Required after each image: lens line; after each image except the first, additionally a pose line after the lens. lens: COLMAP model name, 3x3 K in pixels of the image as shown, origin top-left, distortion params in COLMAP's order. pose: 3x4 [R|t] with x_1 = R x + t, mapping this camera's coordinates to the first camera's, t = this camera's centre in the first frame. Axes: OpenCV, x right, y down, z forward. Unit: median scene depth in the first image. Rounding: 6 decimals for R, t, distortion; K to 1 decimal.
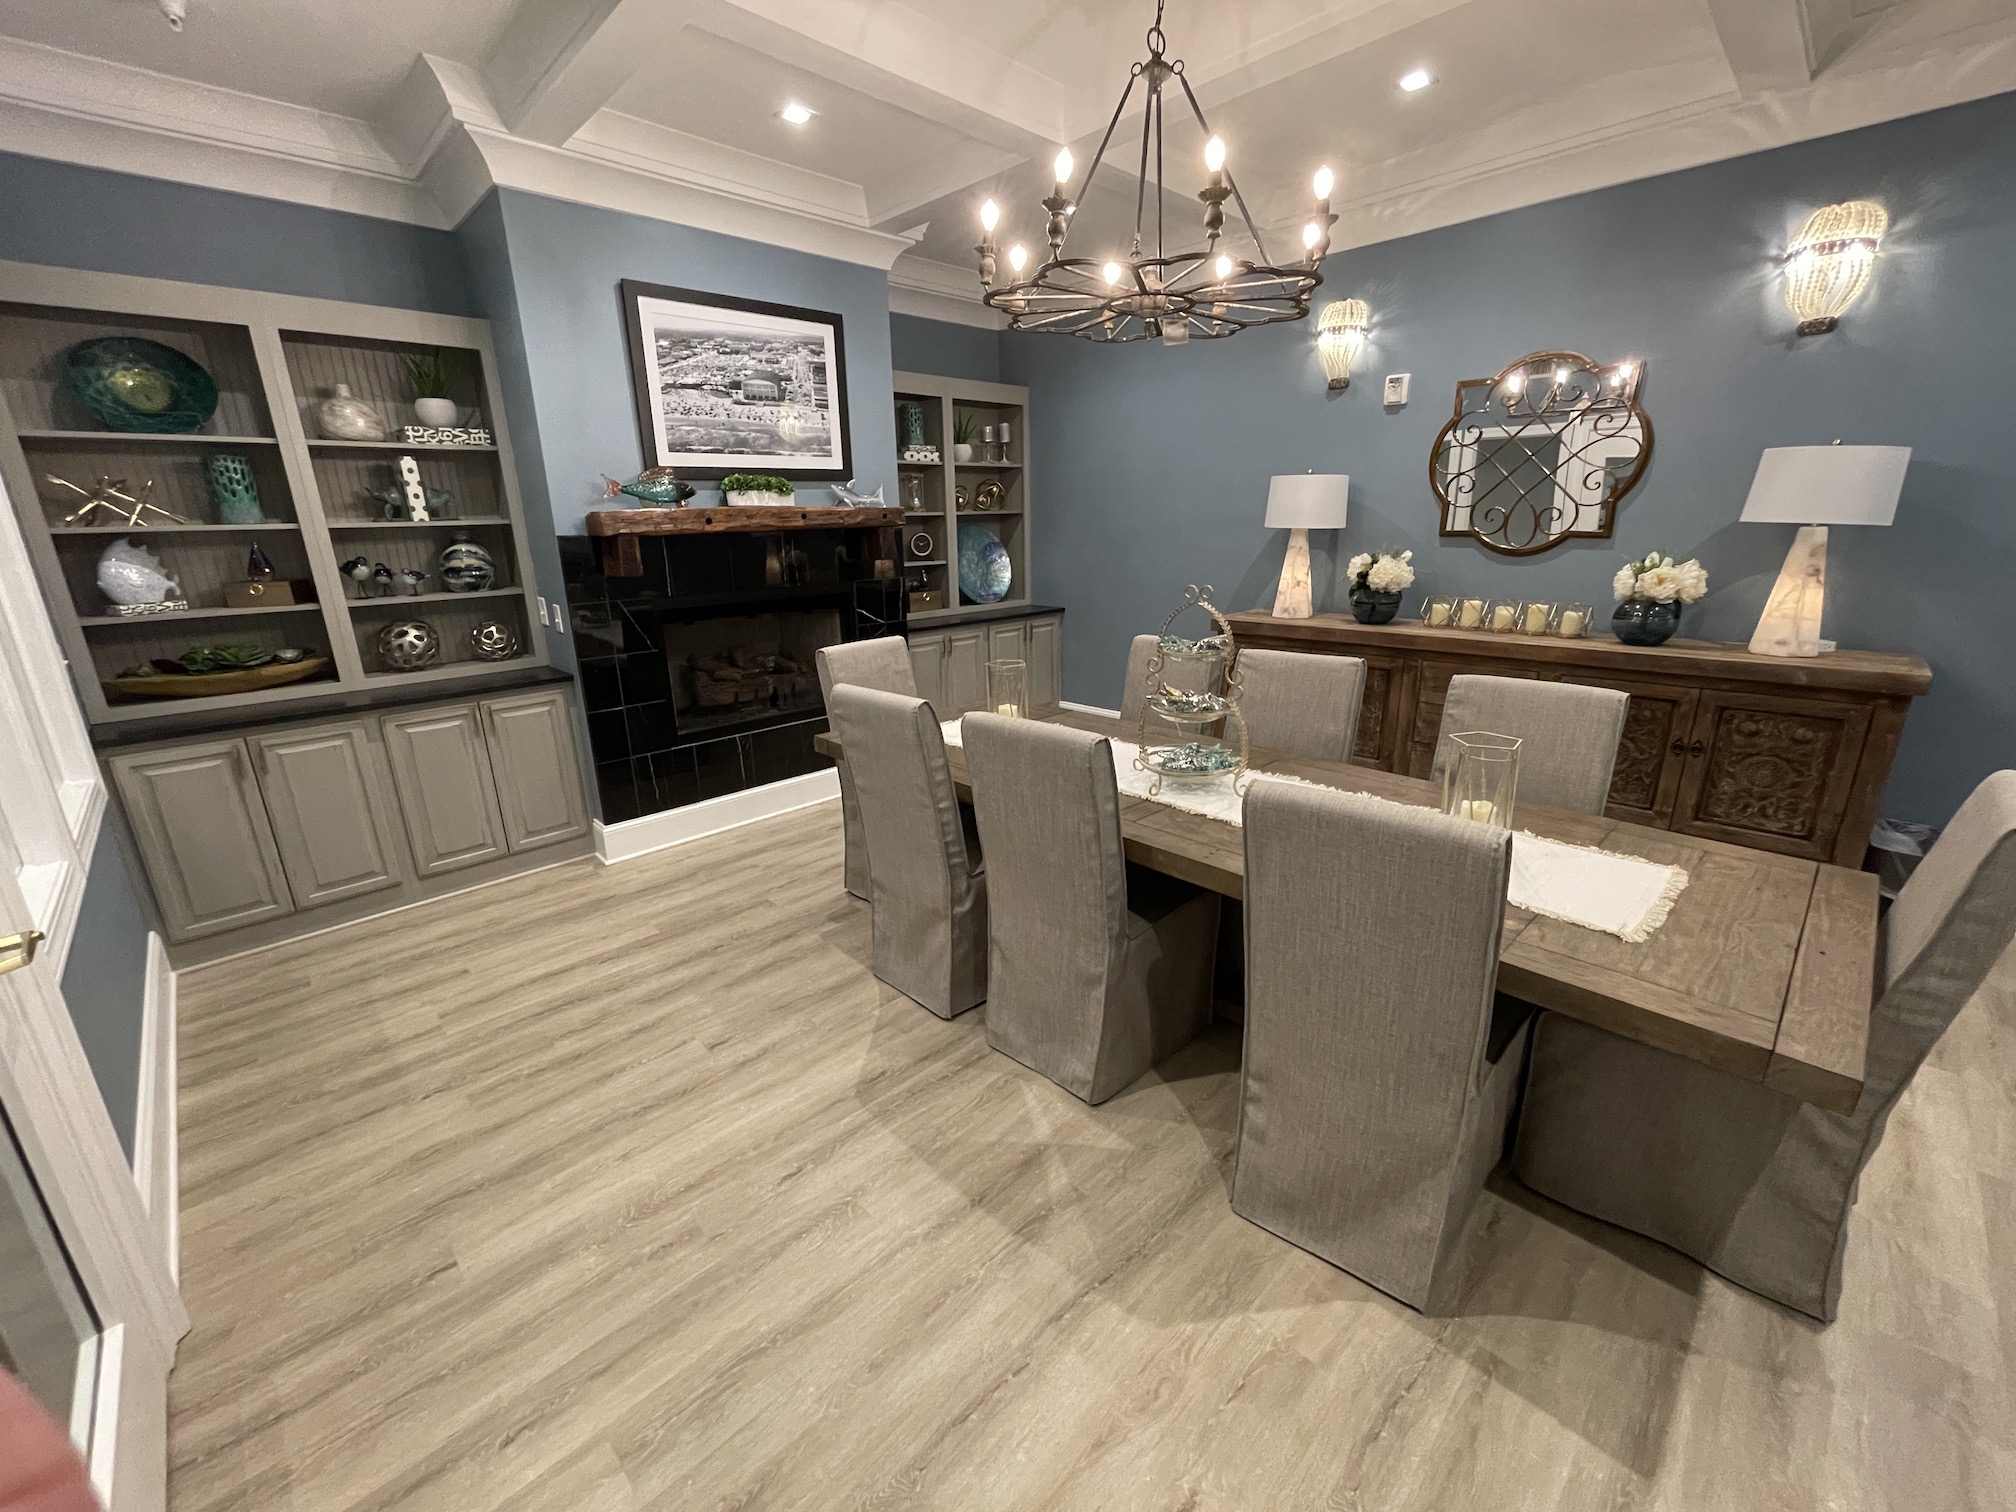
lens RADIAL K [[823.0, 0, 998.2], [0, 823.0, 759.1], [0, 0, 1]] dist [-0.019245, 0.010281]
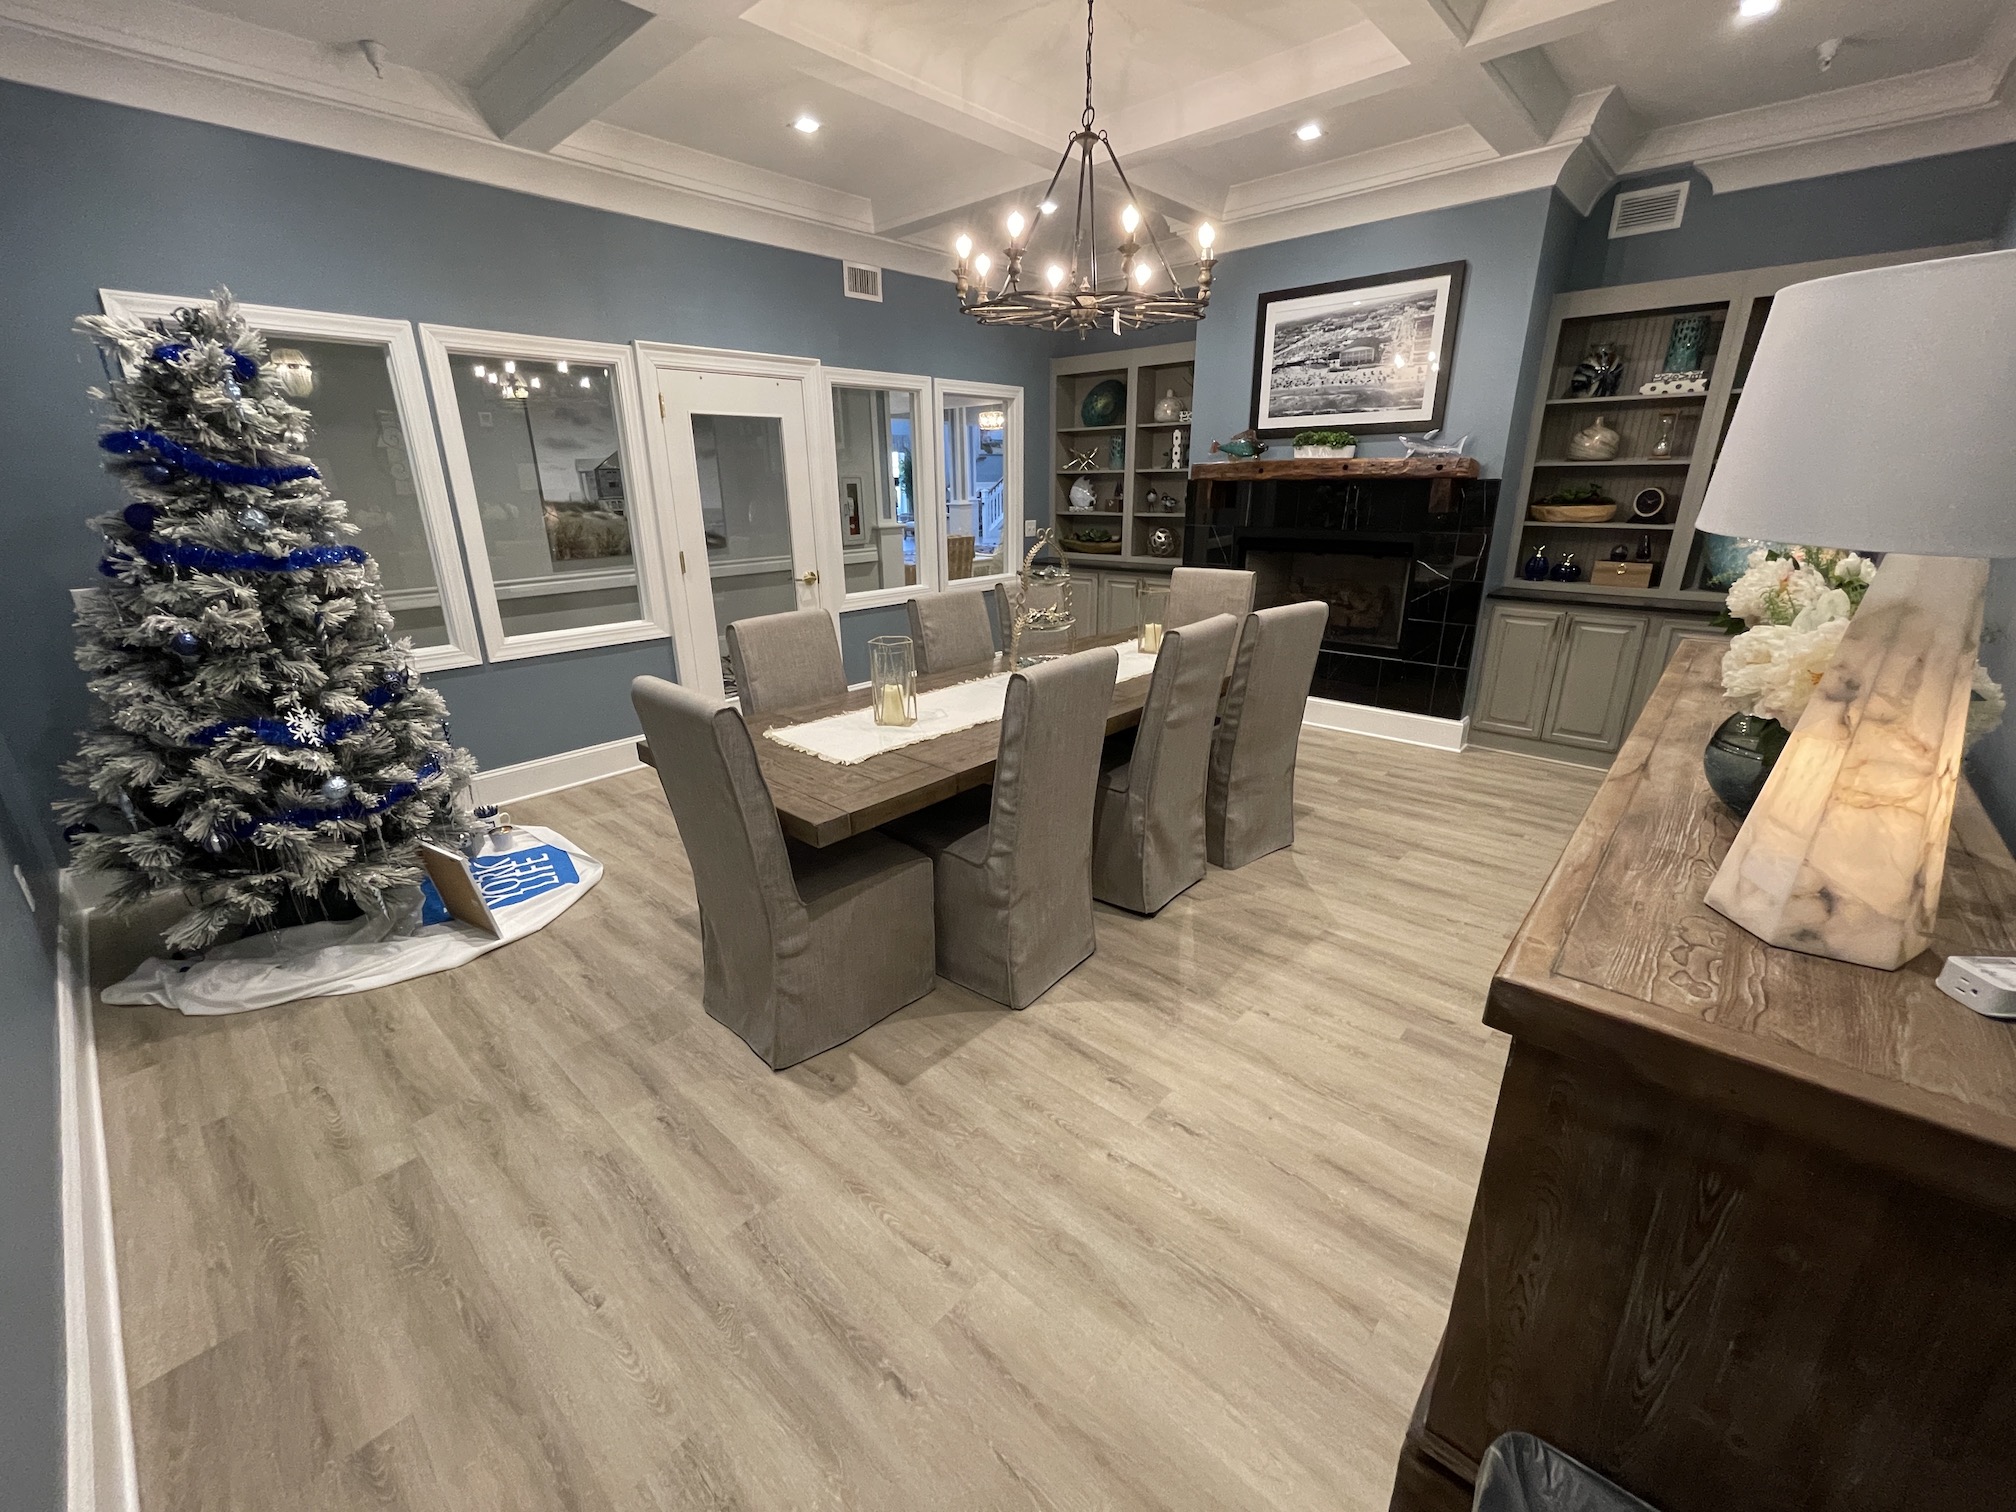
lens RADIAL K [[823.0, 0, 998.2], [0, 823.0, 759.1], [0, 0, 1]] dist [-0.019245, 0.010281]
pose [[0.060168, 0.342048, -0.937754, 0.985287], [-0.271899, 0.909548, 0.314314, -0.163899], [0.960443, 0.236063, 0.147728, 0.495374]]
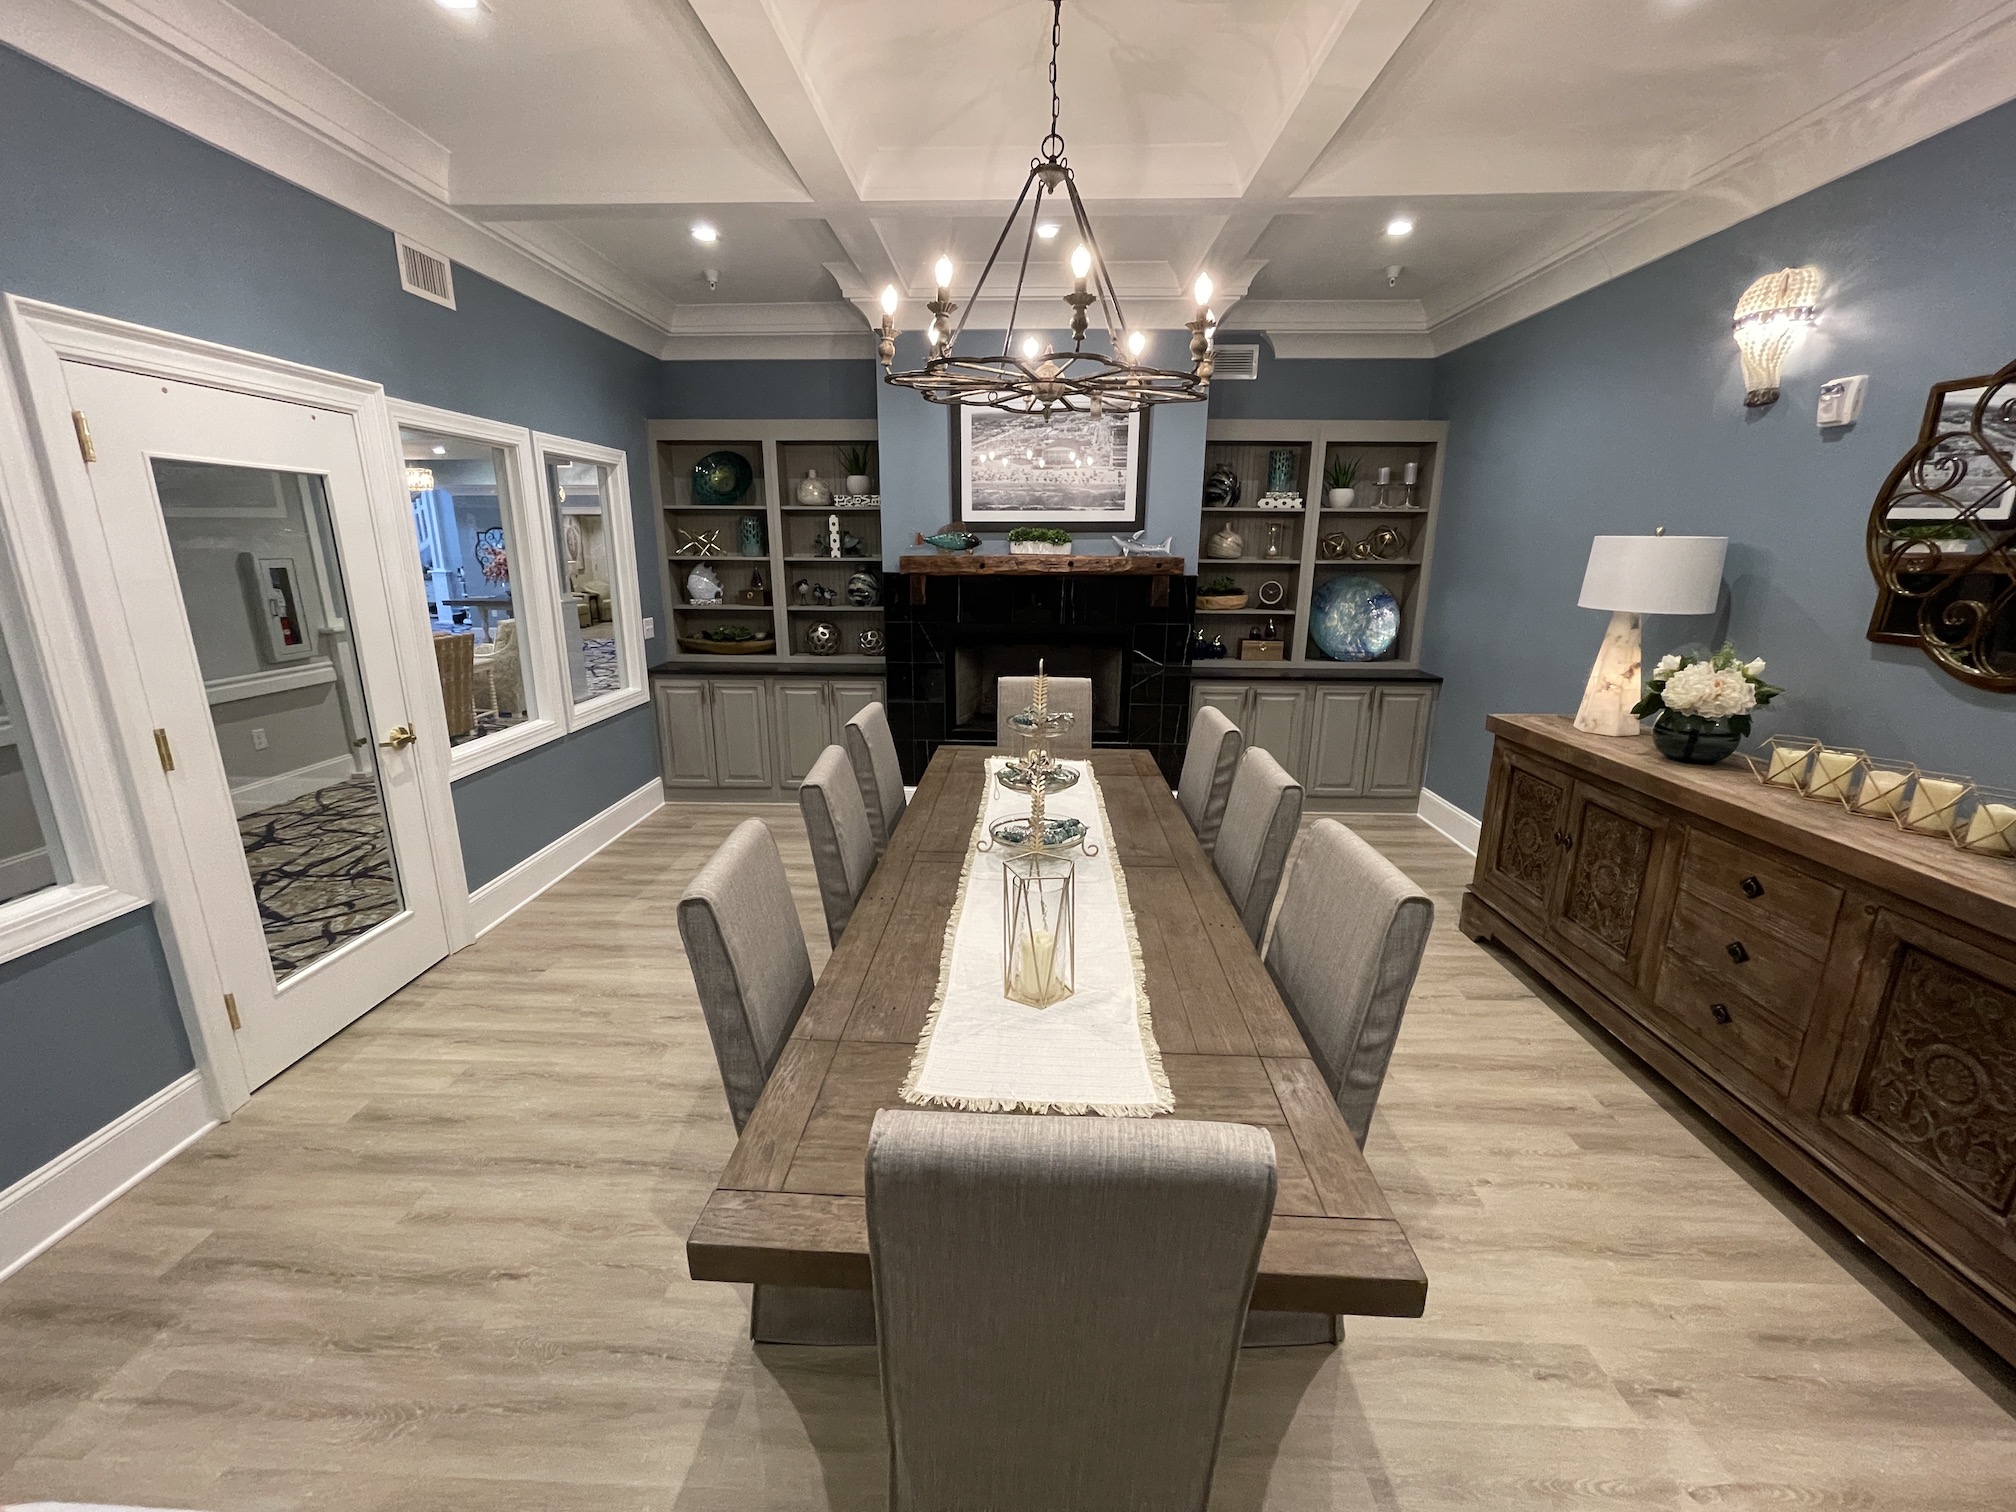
lens RADIAL K [[819.7, 0, 998.7], [0, 819.7, 758.6], [0, 0, 1]] dist [-0.002081, 0.000231]
pose [[0.691318, 0.207227, -0.692196, 0.566737], [-0.224162, 0.972233, 0.067186, -0.092512], [0.686899, 0.108717, 0.718575, 0.152991]]
